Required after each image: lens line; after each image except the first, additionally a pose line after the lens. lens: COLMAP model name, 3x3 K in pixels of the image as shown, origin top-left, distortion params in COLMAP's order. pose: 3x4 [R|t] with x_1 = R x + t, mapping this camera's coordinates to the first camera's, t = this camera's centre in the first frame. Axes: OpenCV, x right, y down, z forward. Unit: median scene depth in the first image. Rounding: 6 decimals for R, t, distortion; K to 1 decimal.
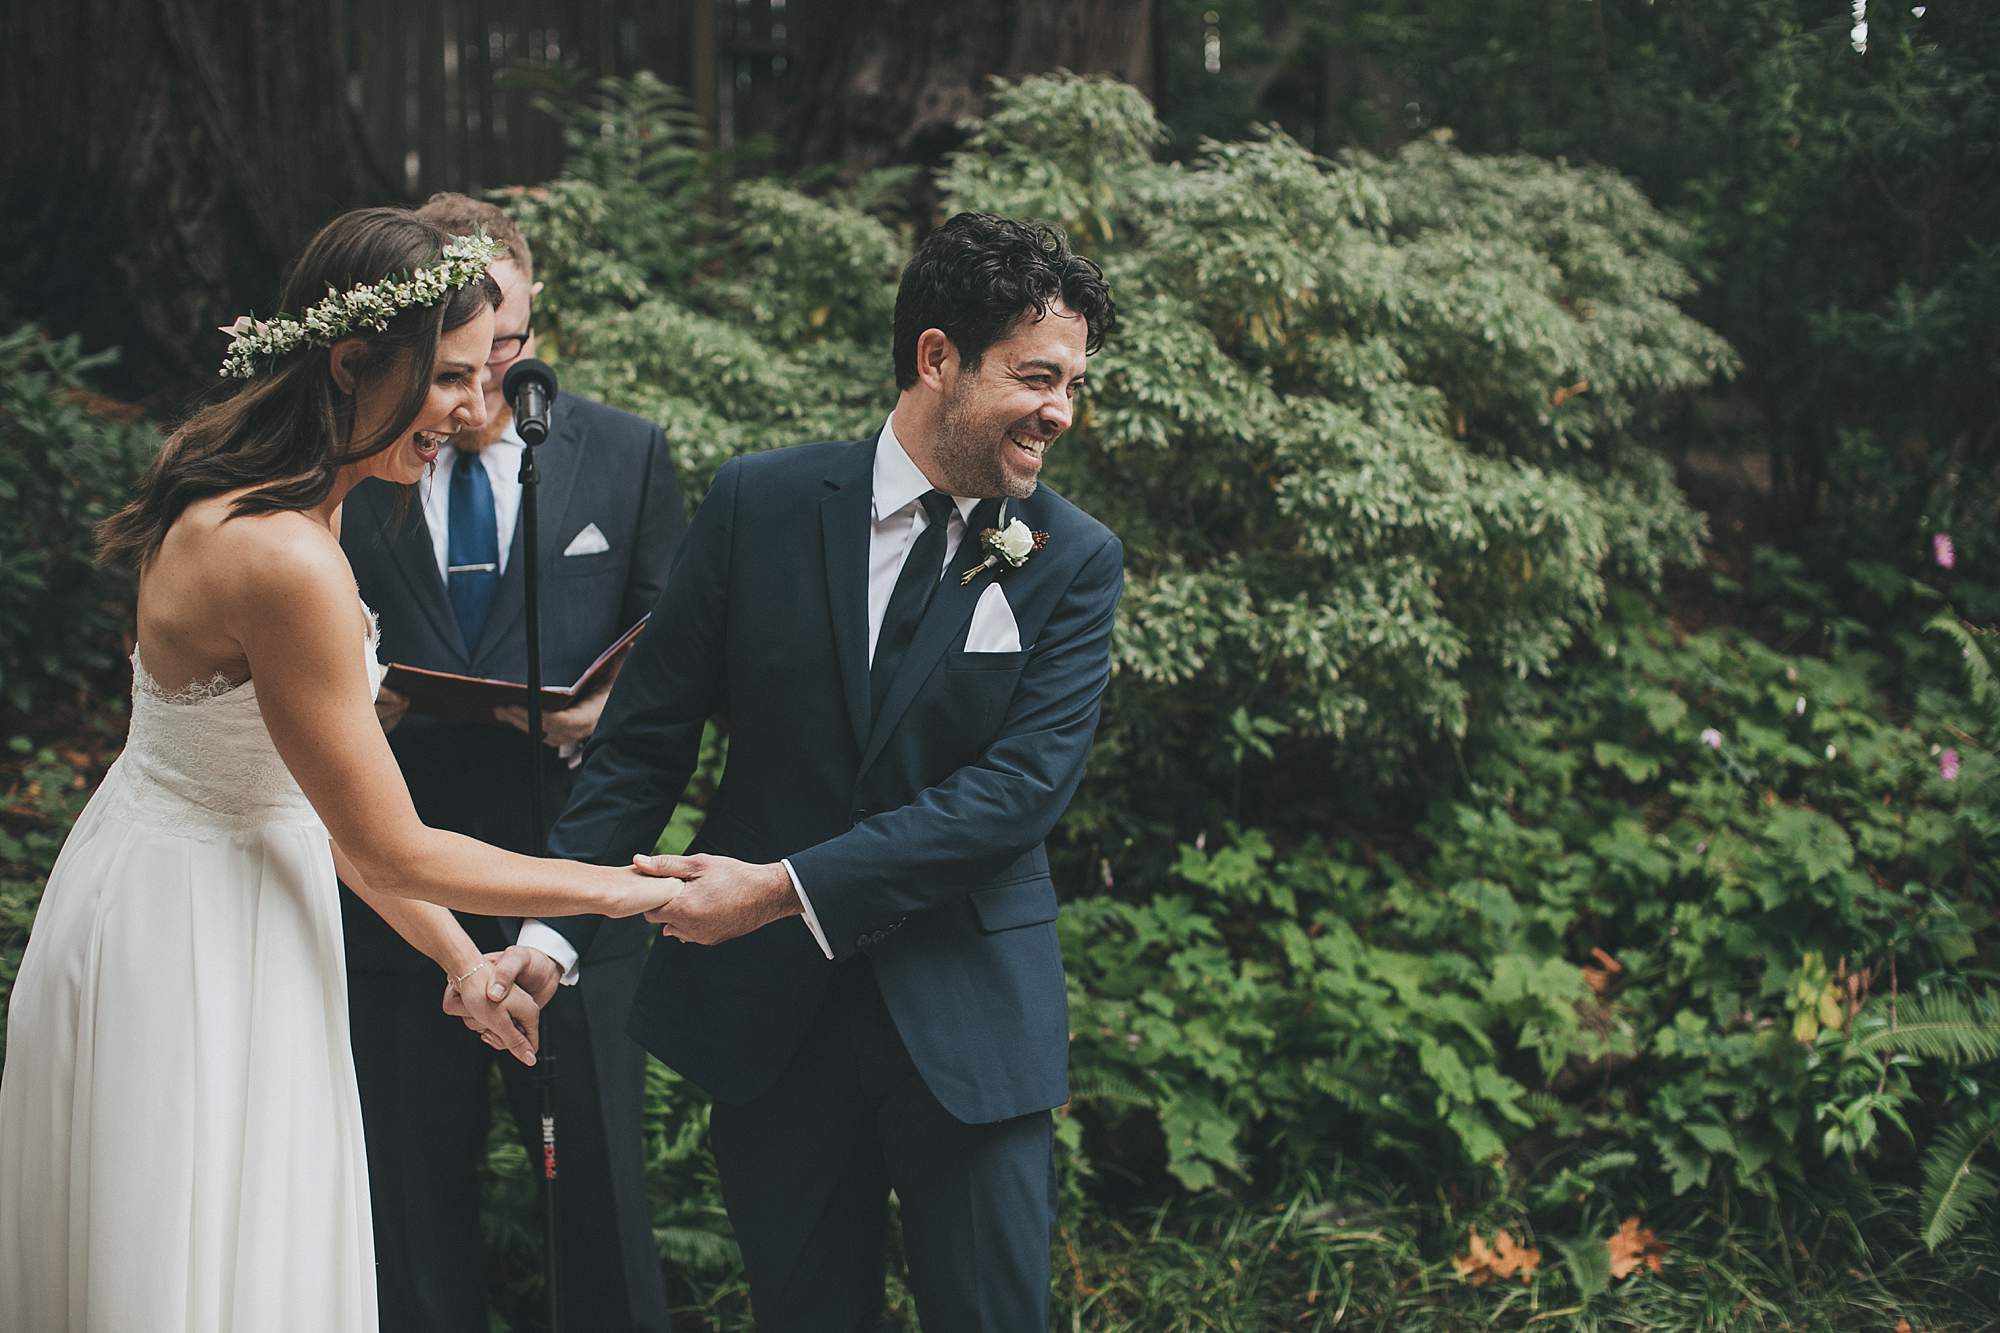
lens RADIAL K [[2930.1, 0, 1000.0], [0, 2930.1, 666.5], [0, 0, 1]] dist [-0.185656, 0.459347]
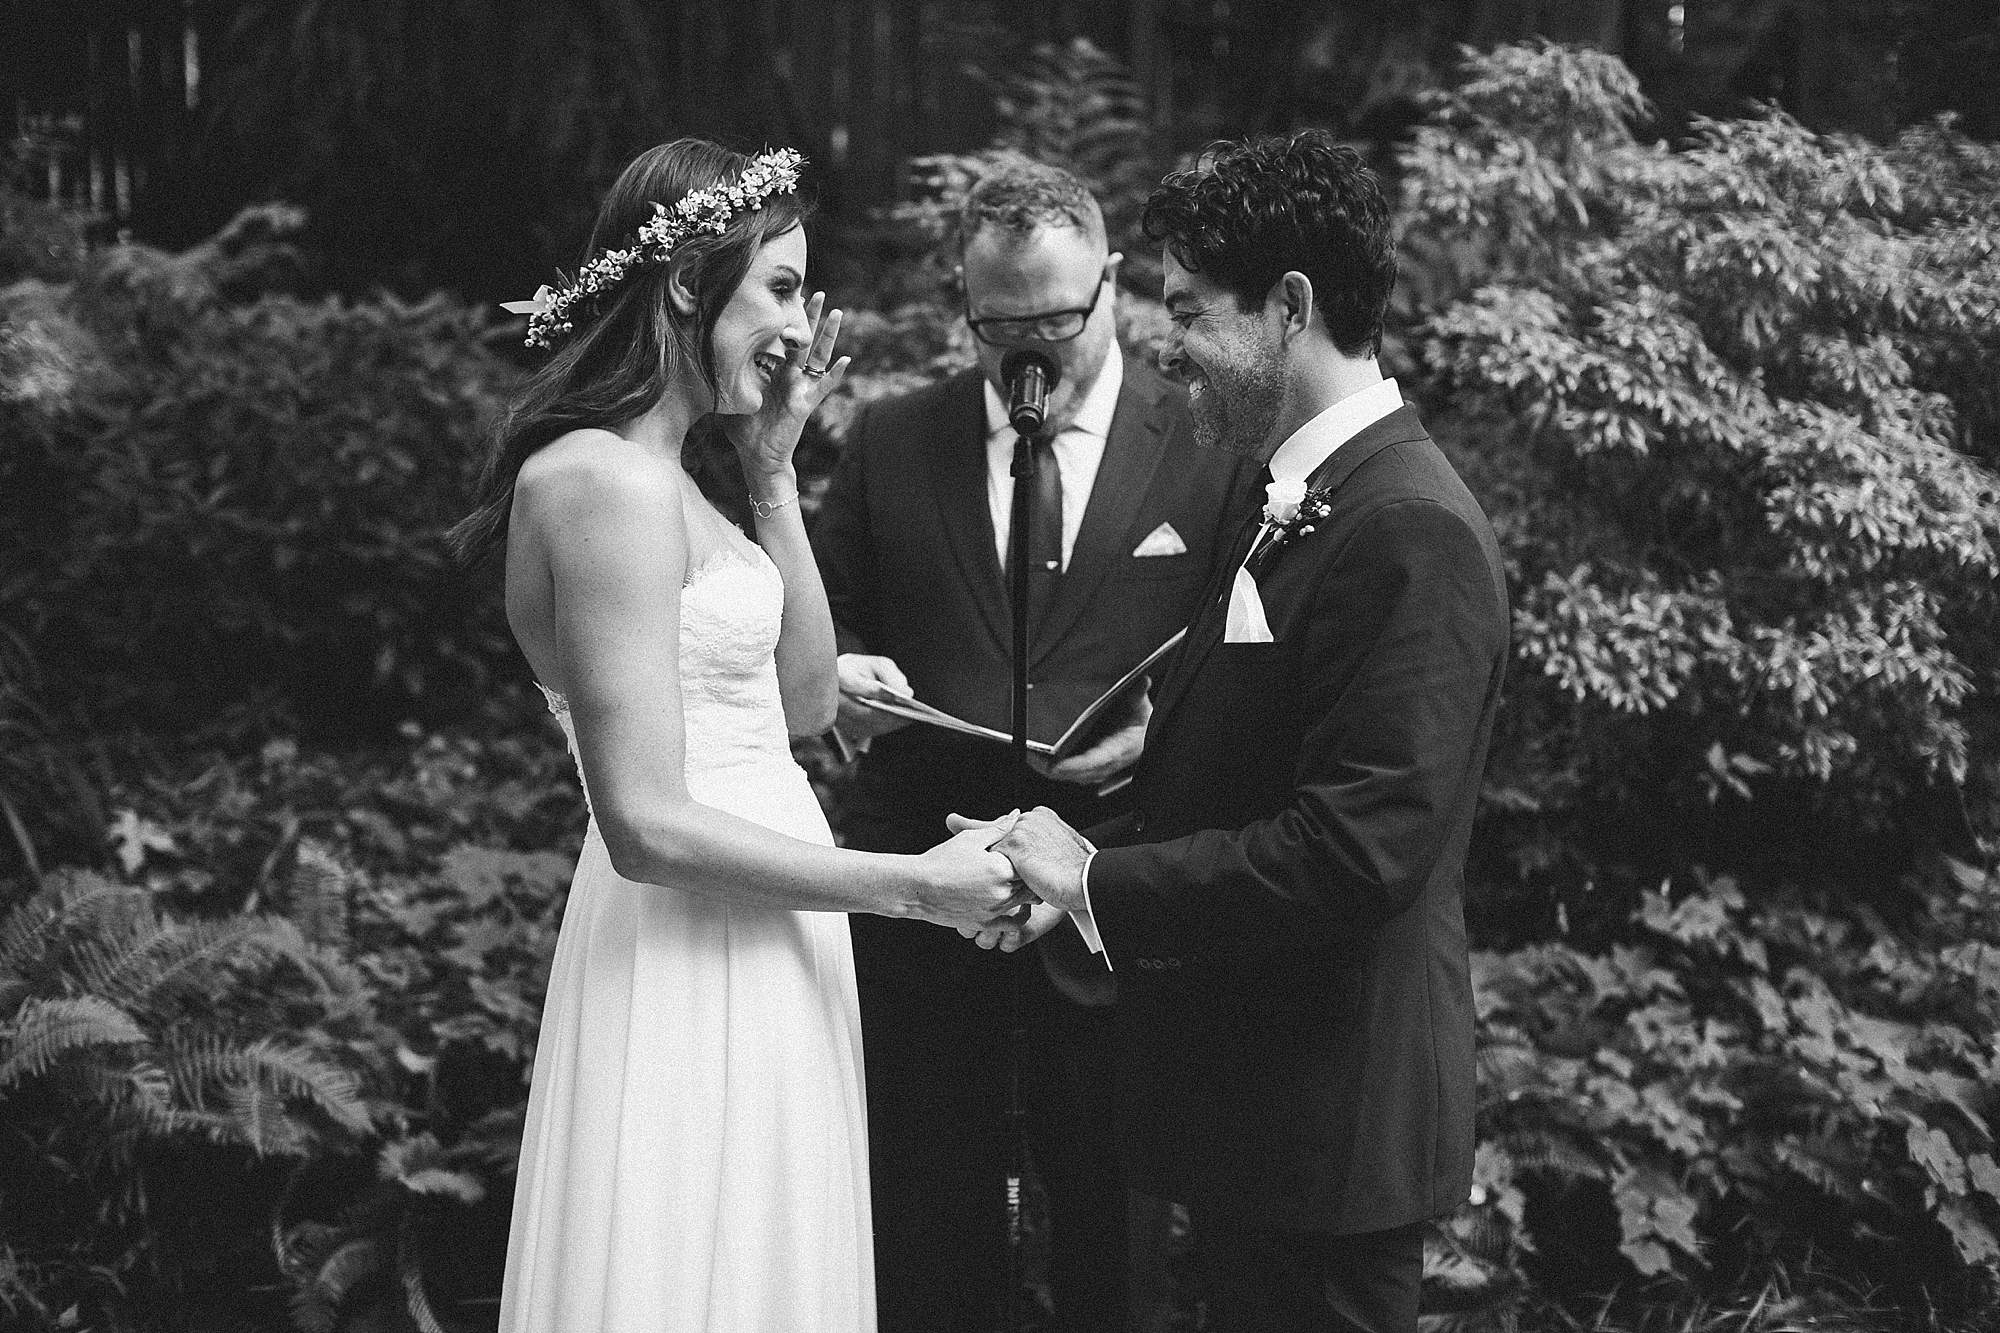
lens RADIAL K [[2930.1, 0, 1000.0], [0, 2930.1, 666.5], [0, 0, 1]] dist [-0.185656, 0.459347]
pose [[0.989505, 0.035433, -0.140085, -0.012467], [-0.034906, 0.999371, 0.006215, -0.007140], [0.140217, -0.001260, 0.990120, 0.076231]]
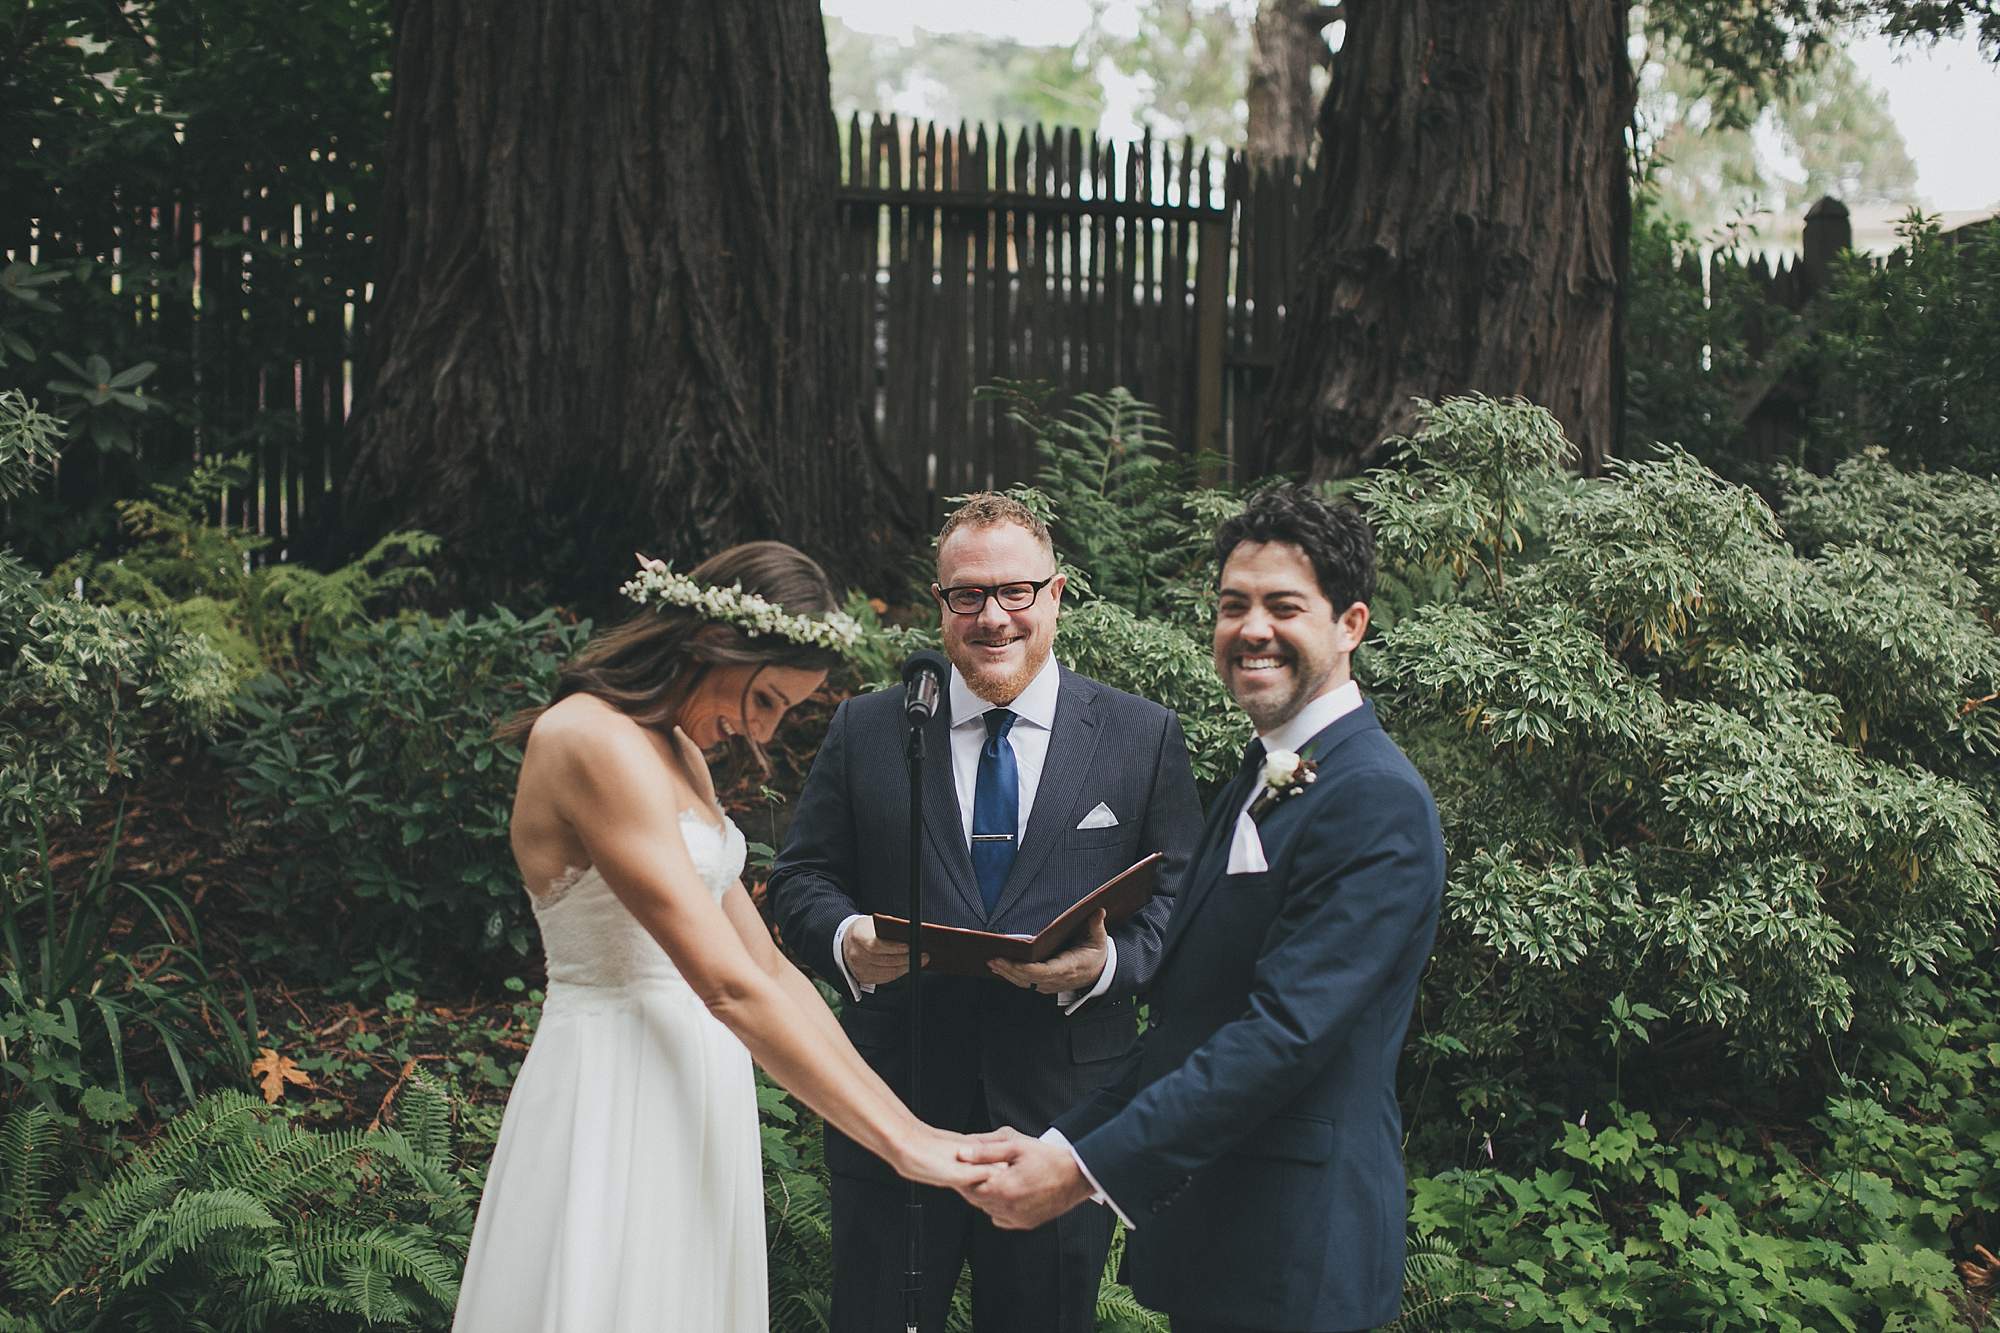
lens RADIAL K [[2930.1, 0, 1000.0], [0, 2930.1, 666.5], [0, 0, 1]] dist [-0.185656, 0.459347]
pose [[0.980616, 0.019800, -0.194938, 0.062631], [-0.039574, 0.994392, -0.098070, 0.008228], [0.191903, 0.103884, 0.975900, -0.073198]]
